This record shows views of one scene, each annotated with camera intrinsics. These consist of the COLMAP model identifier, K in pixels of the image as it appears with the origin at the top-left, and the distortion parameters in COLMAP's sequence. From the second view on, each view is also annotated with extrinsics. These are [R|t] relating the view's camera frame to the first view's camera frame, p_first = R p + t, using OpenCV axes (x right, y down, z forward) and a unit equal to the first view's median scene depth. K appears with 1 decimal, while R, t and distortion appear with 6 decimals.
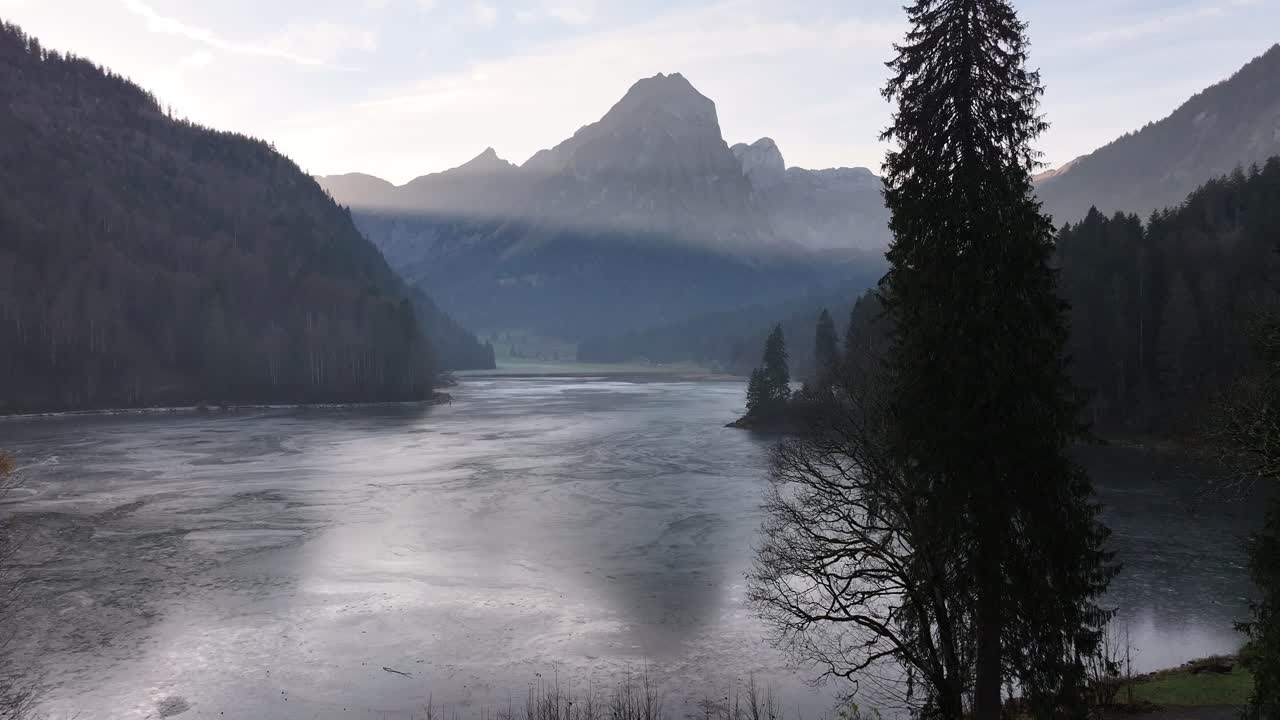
lens RADIAL K [[911.5, 0, 644.1], [0, 911.5, 360.8], [0, 0, 1]] dist [0.003374, 0.003291]
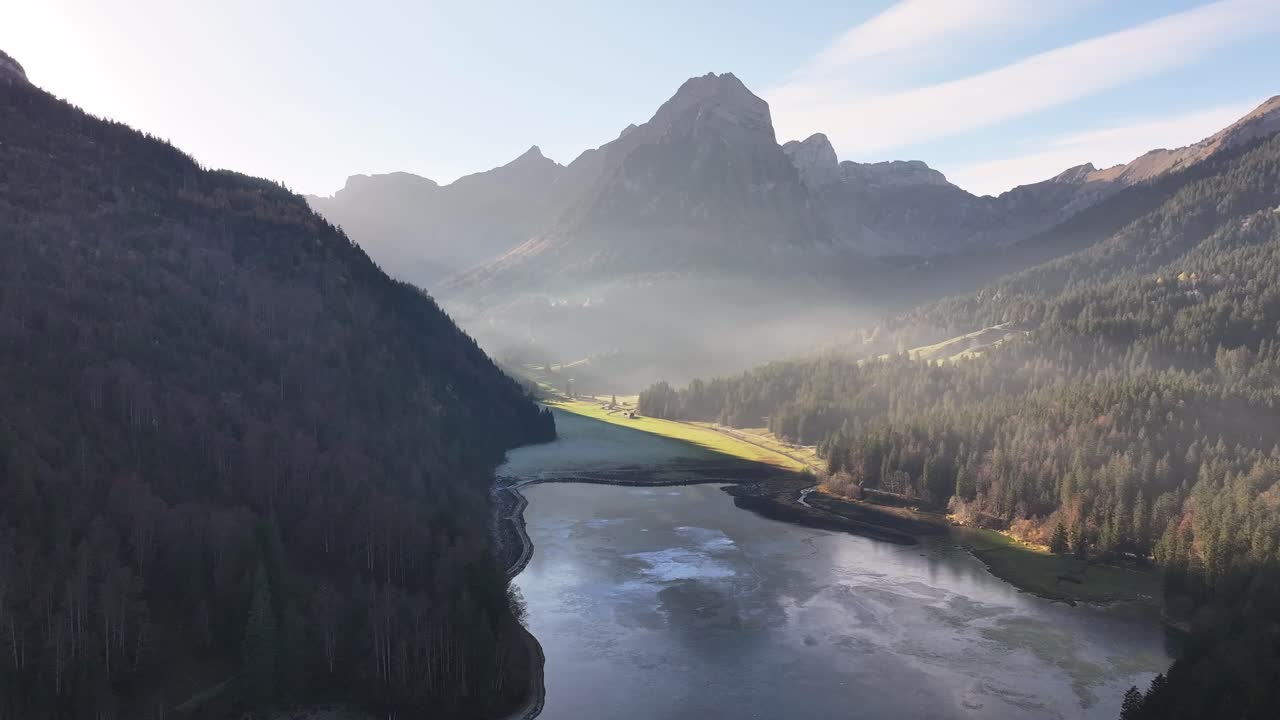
lens RADIAL K [[906.7, 0, 640.0], [0, 906.7, 360.0], [0, 0, 1]] dist [0.002234, 0.007953]
pose [[0.998887, -0.000778, -0.047166, -0.033249], [0.002019, 0.999653, 0.026262, -0.095810], [0.047129, -0.026328, 0.998542, 0.076867]]
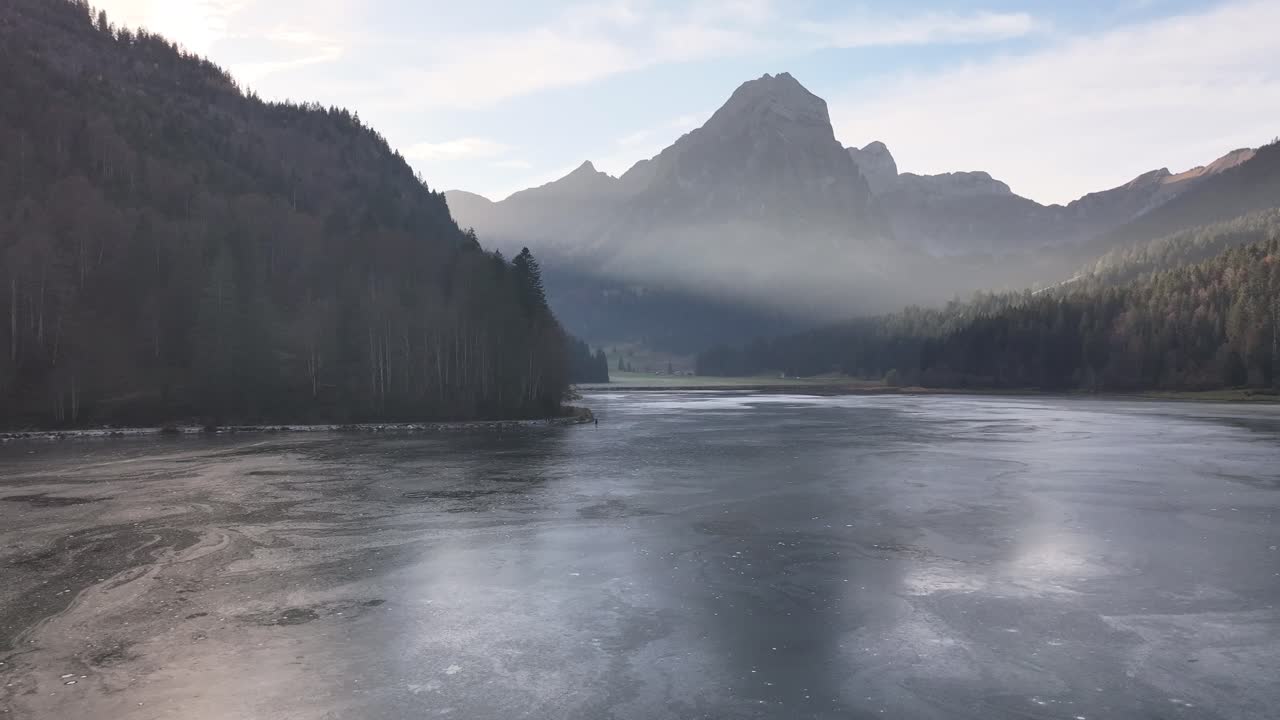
lens RADIAL K [[906.7, 0, 640.0], [0, 906.7, 360.0], [0, 0, 1]] dist [0.002234, 0.007953]
pose [[0.994549, -0.004513, -0.104168, -0.043853], [0.002165, 0.999741, -0.022641, 0.006804], [0.104243, 0.022292, 0.994302, 0.147522]]
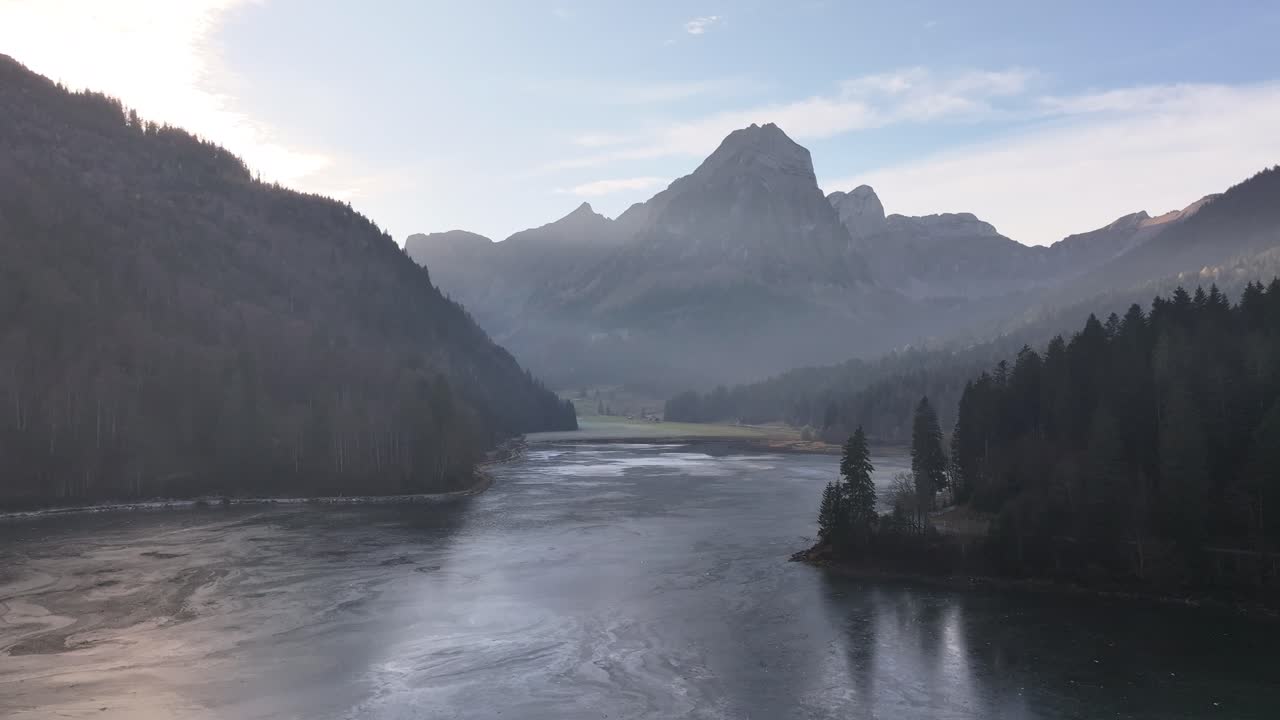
lens RADIAL K [[910.3, 0, 640.0], [0, 910.3, 360.0], [0, 0, 1]] dist [0.002476, 0.007061]
pose [[0.993629, -0.006397, -0.112523, 0.011403], [0.000120, 0.998447, -0.055703, -0.011352], [0.112705, 0.055334, 0.992087, 0.050772]]
